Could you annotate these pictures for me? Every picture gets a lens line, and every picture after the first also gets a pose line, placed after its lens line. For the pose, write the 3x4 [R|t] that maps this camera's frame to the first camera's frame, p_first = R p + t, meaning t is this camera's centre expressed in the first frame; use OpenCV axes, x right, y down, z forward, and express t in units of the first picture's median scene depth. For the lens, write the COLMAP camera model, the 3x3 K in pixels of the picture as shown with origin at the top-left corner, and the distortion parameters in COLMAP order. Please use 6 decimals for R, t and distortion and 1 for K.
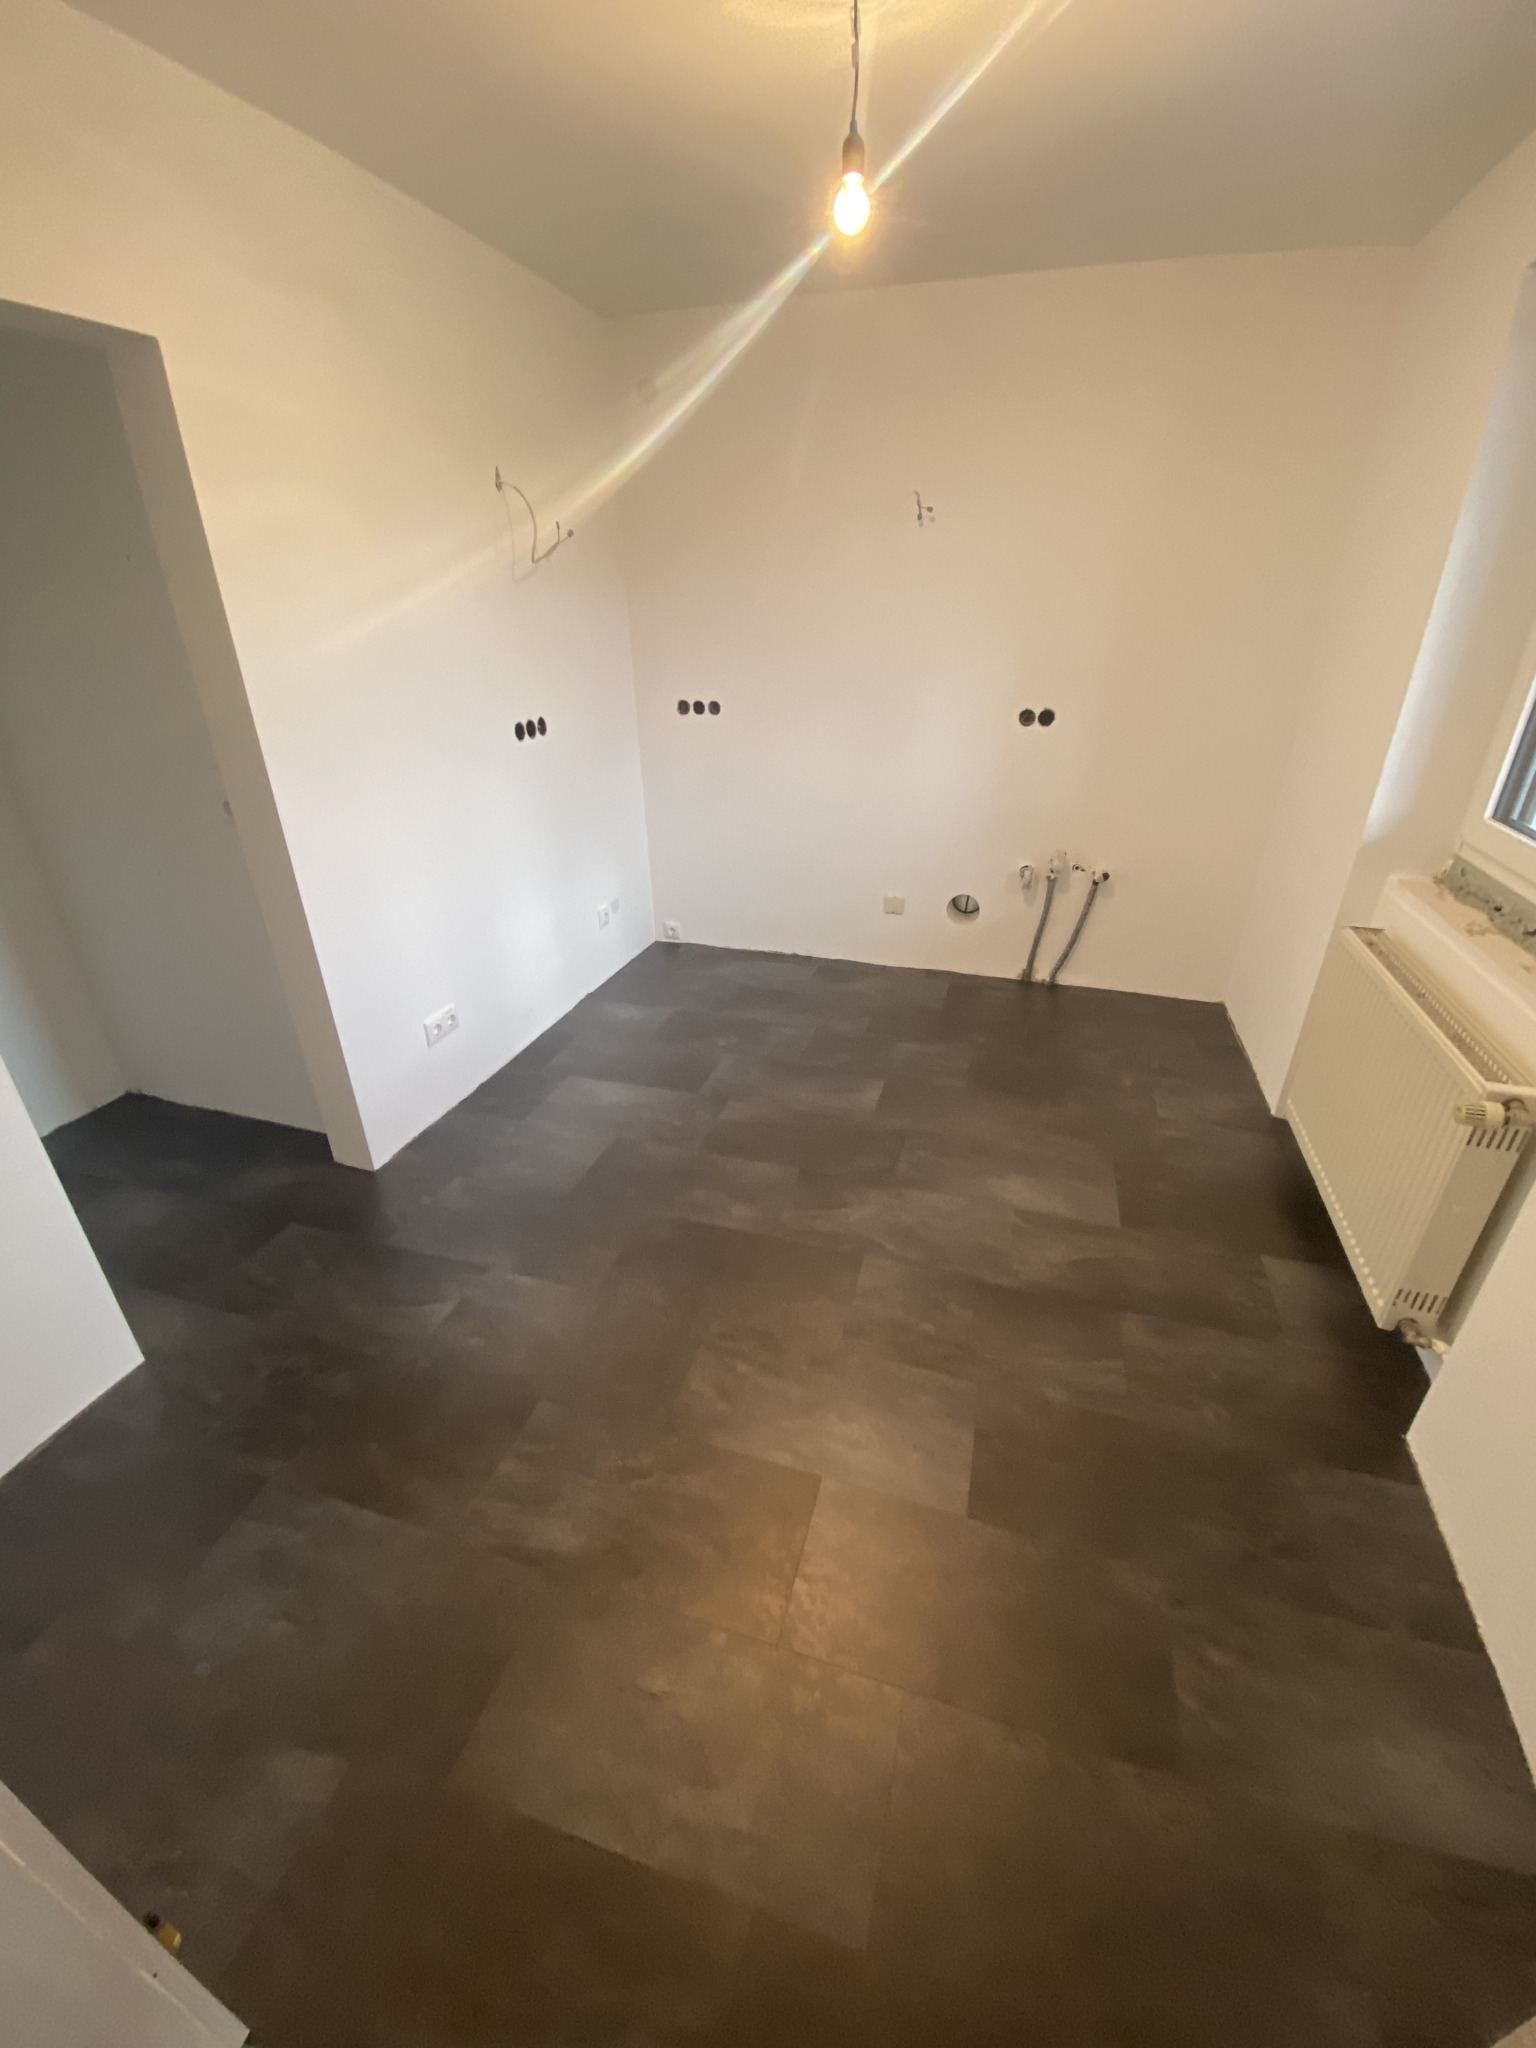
lens RADIAL K [[823.5, 0, 775.6], [0, 823.5, 1023.8], [0, 0, 1]] dist [0.023120, -0.019869]
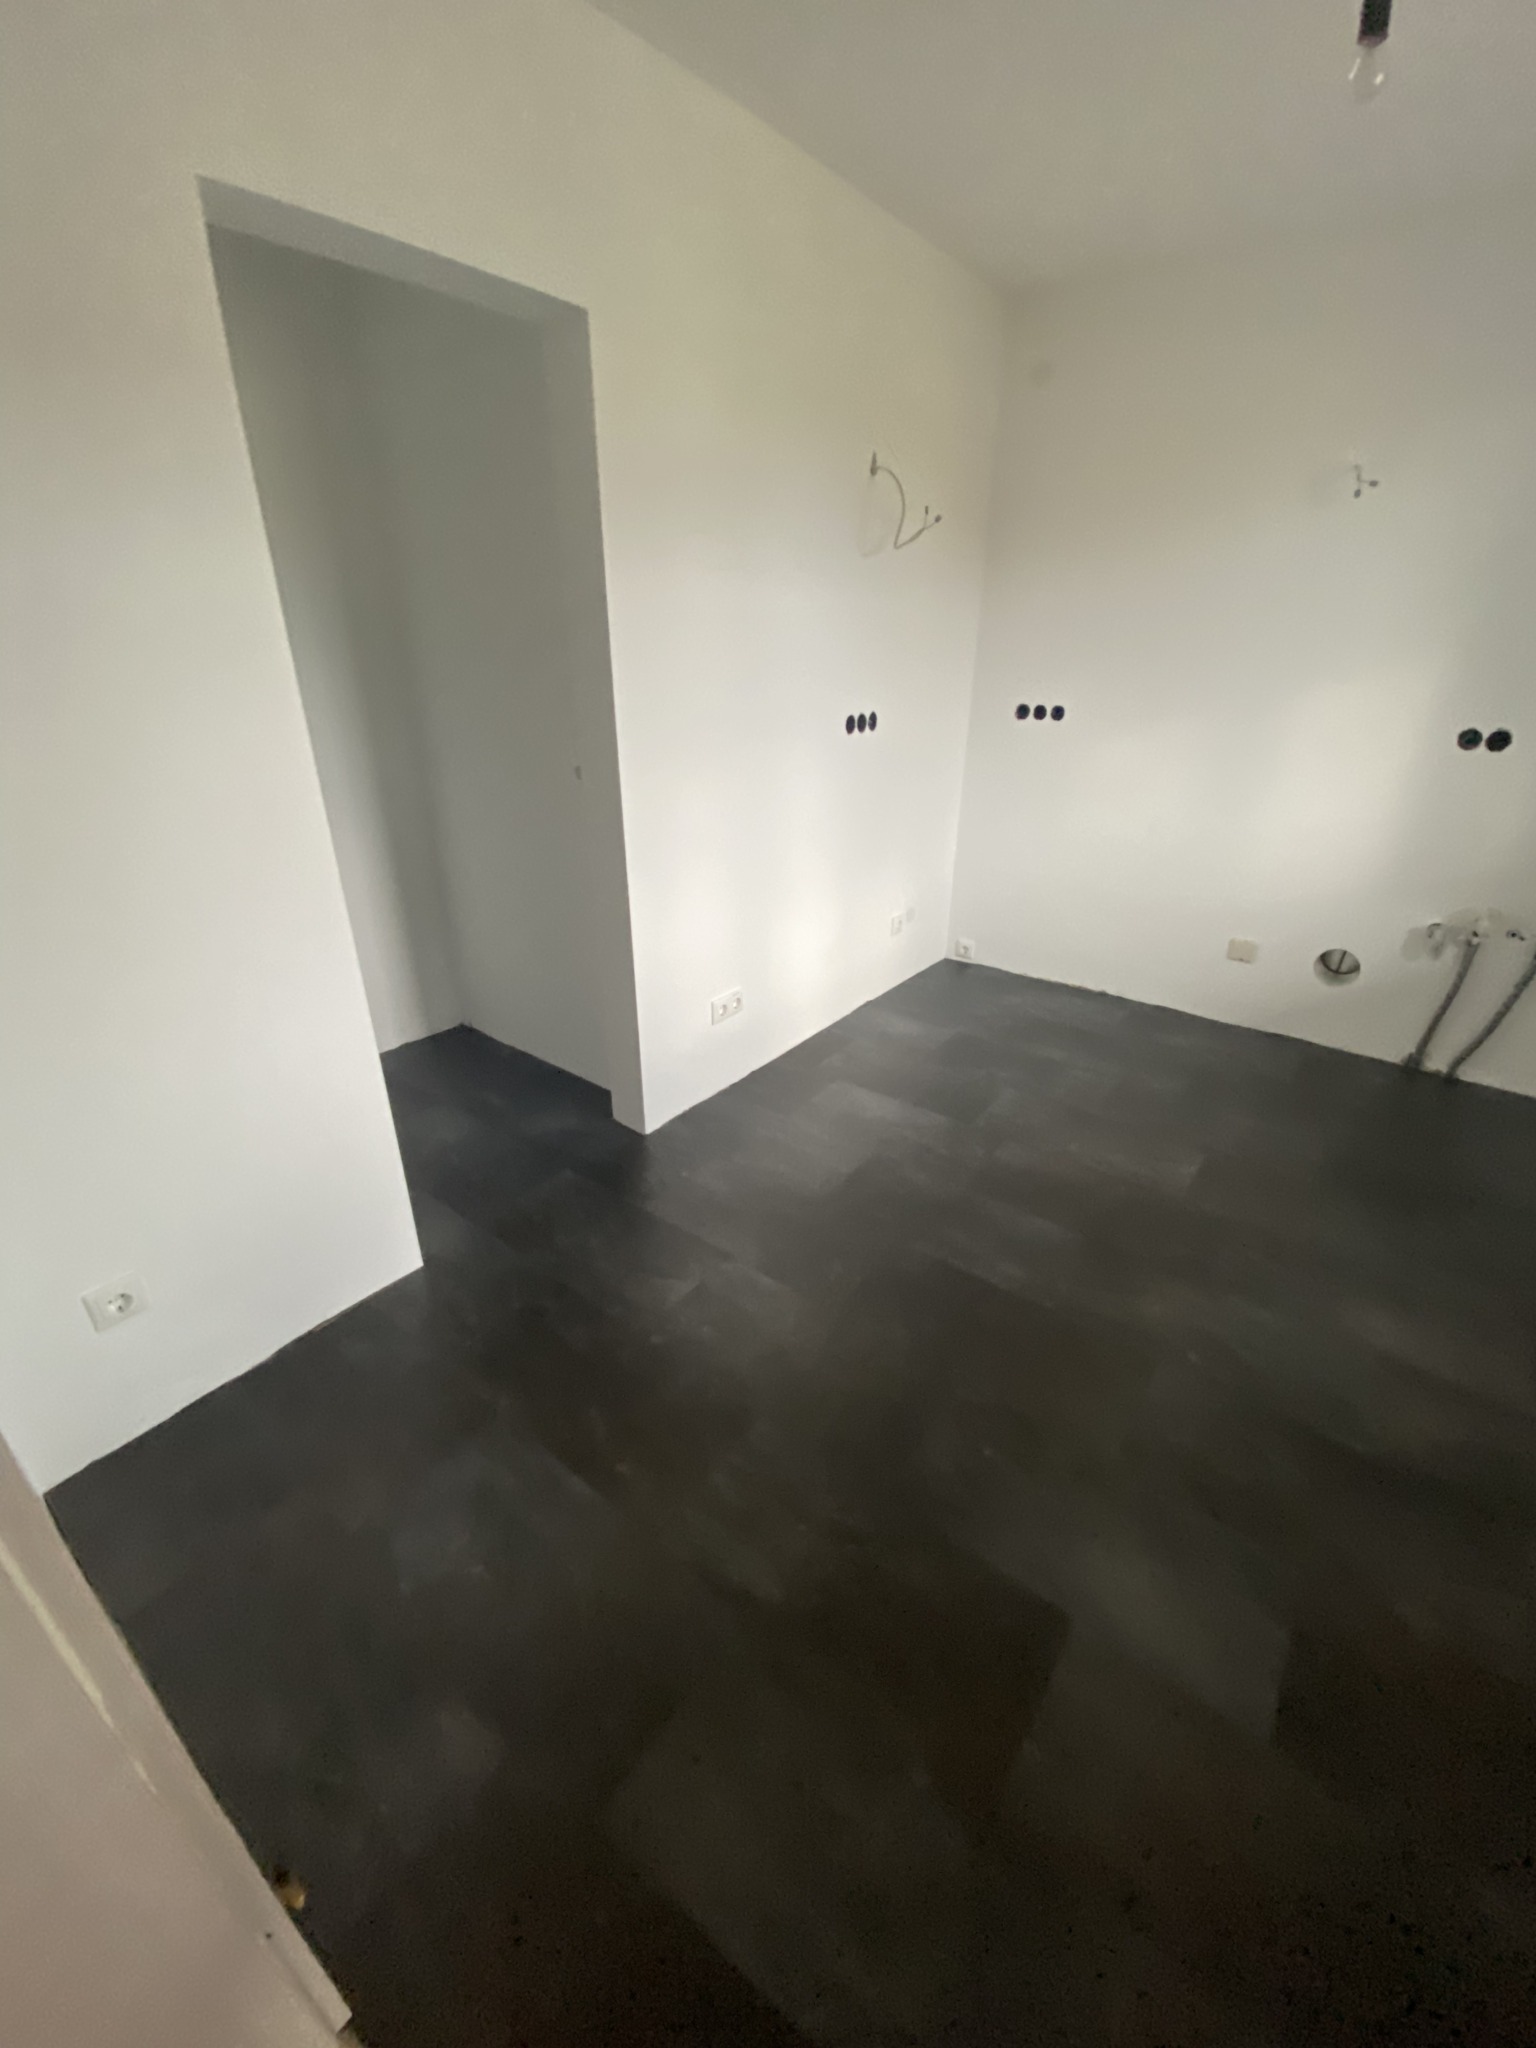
lens RADIAL K [[823.5, 0, 769.1], [0, 823.5, 1024.9], [0, 0, 1]] dist [0.023120, -0.019869]
pose [[0.934504, 0.157770, -0.319079, -0.033872], [-0.168066, 0.985764, -0.004808, 0.020498], [0.313778, 0.058119, 0.947716, 0.070139]]
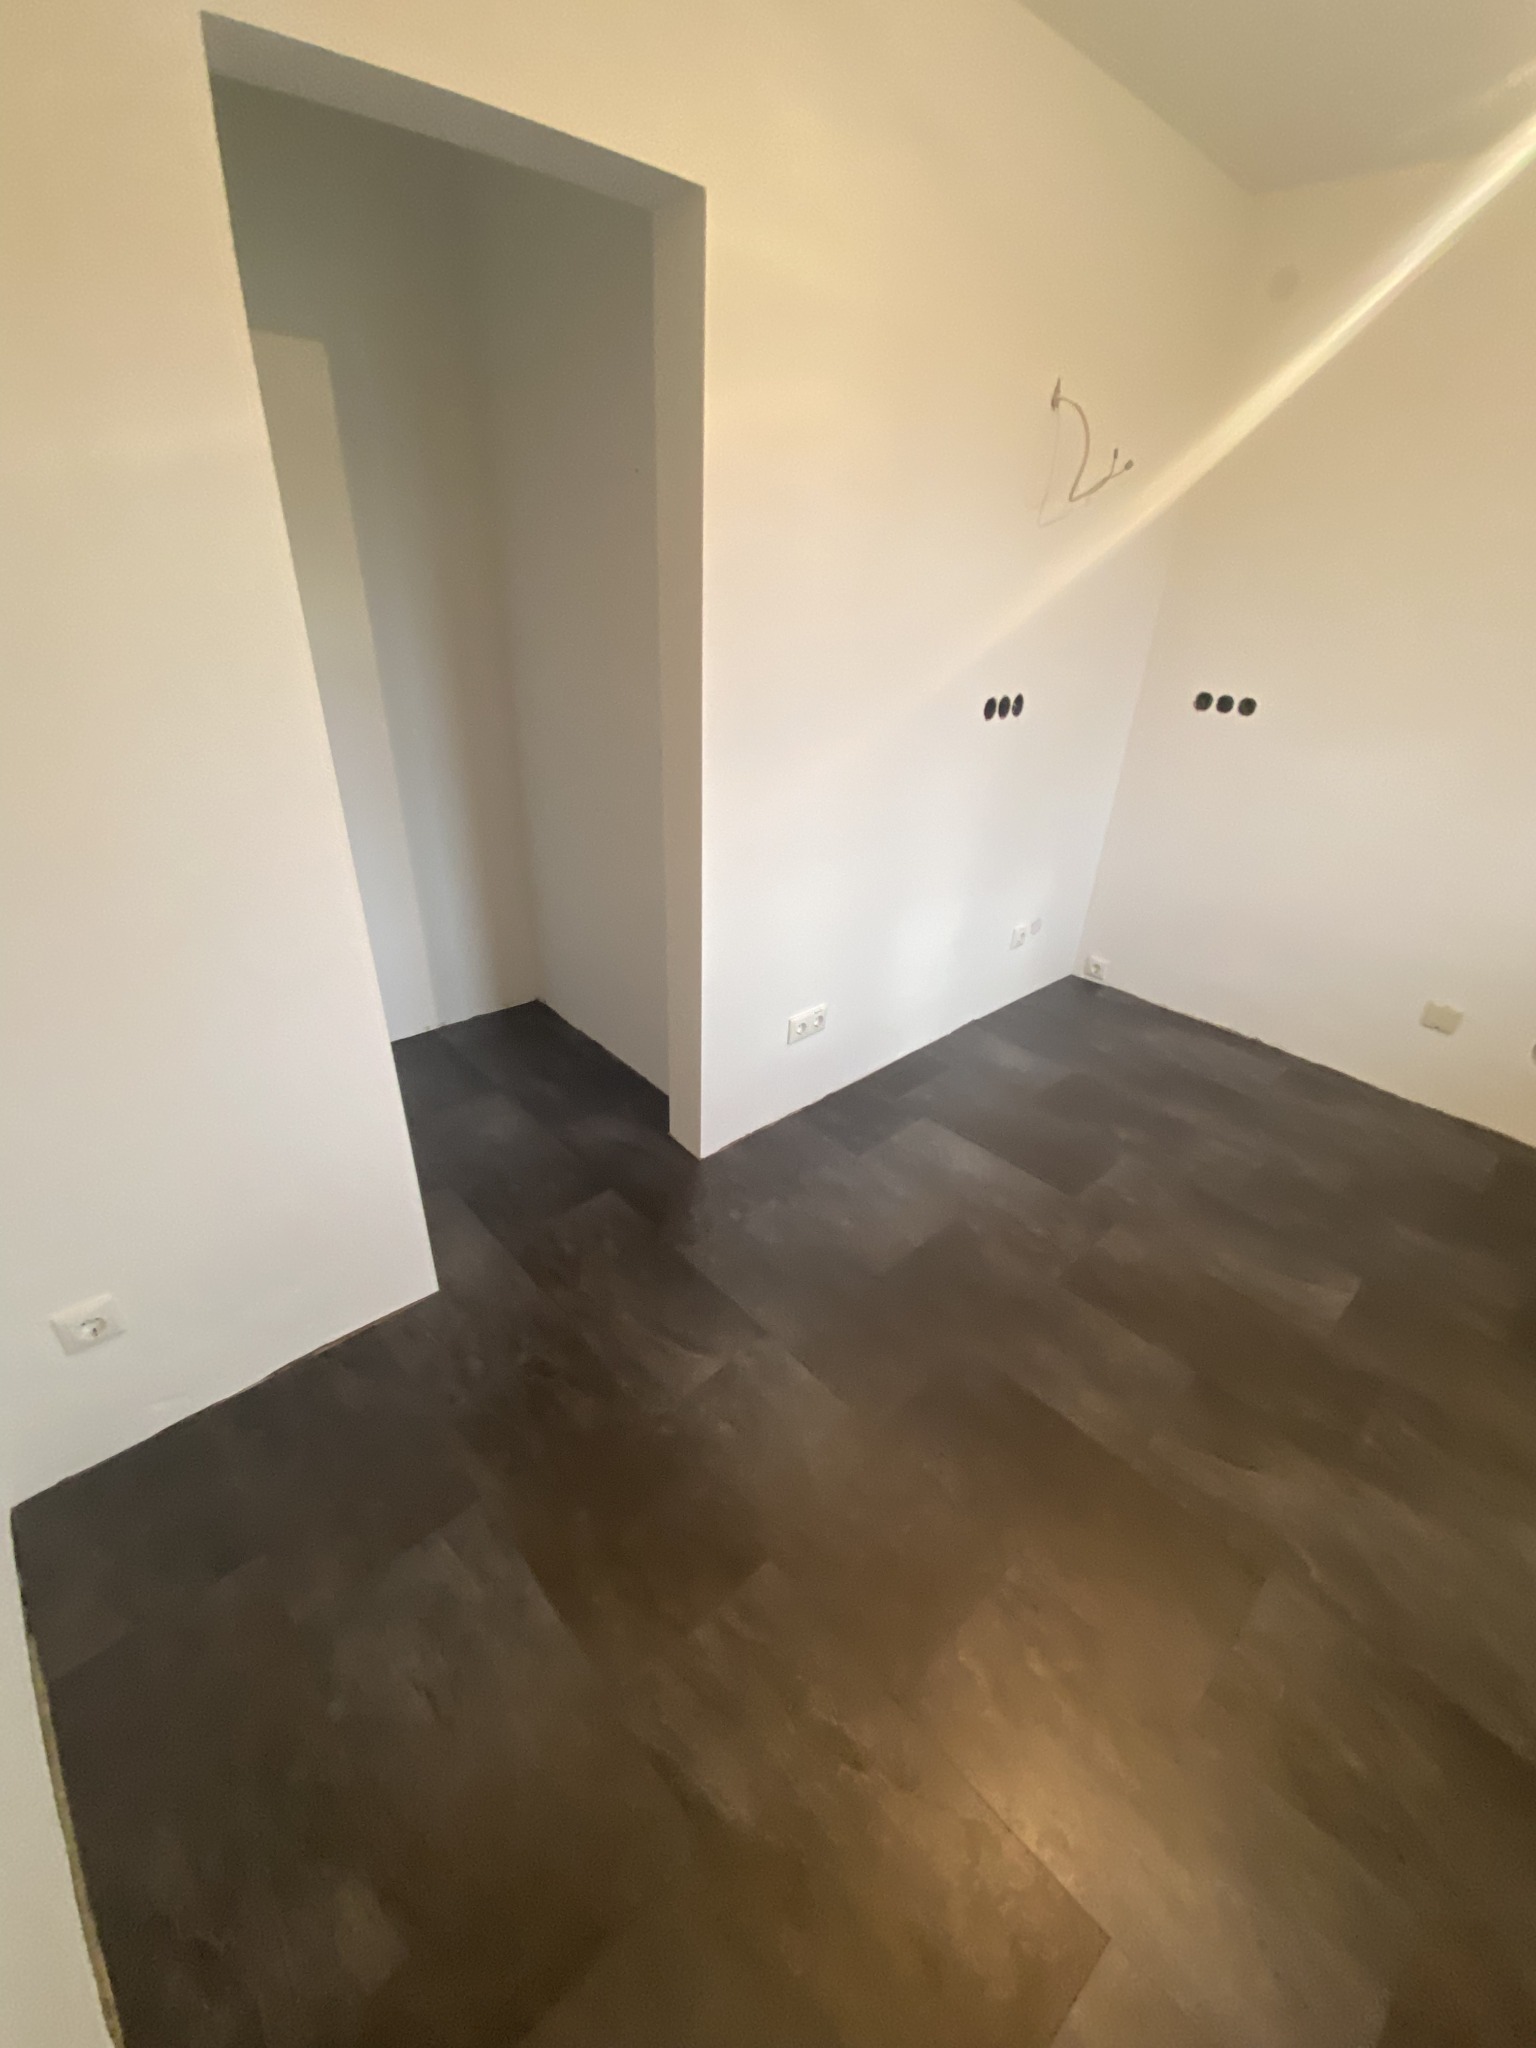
lens RADIAL K [[823.5, 0, 768.2], [0, 823.5, 1023.4], [0, 0, 1]] dist [0.023120, -0.019869]
pose [[0.859727, 0.281427, -0.426226, -0.061872], [-0.271767, 0.958621, 0.084782, -0.064469], [0.432450, 0.042945, 0.900635, 0.180998]]
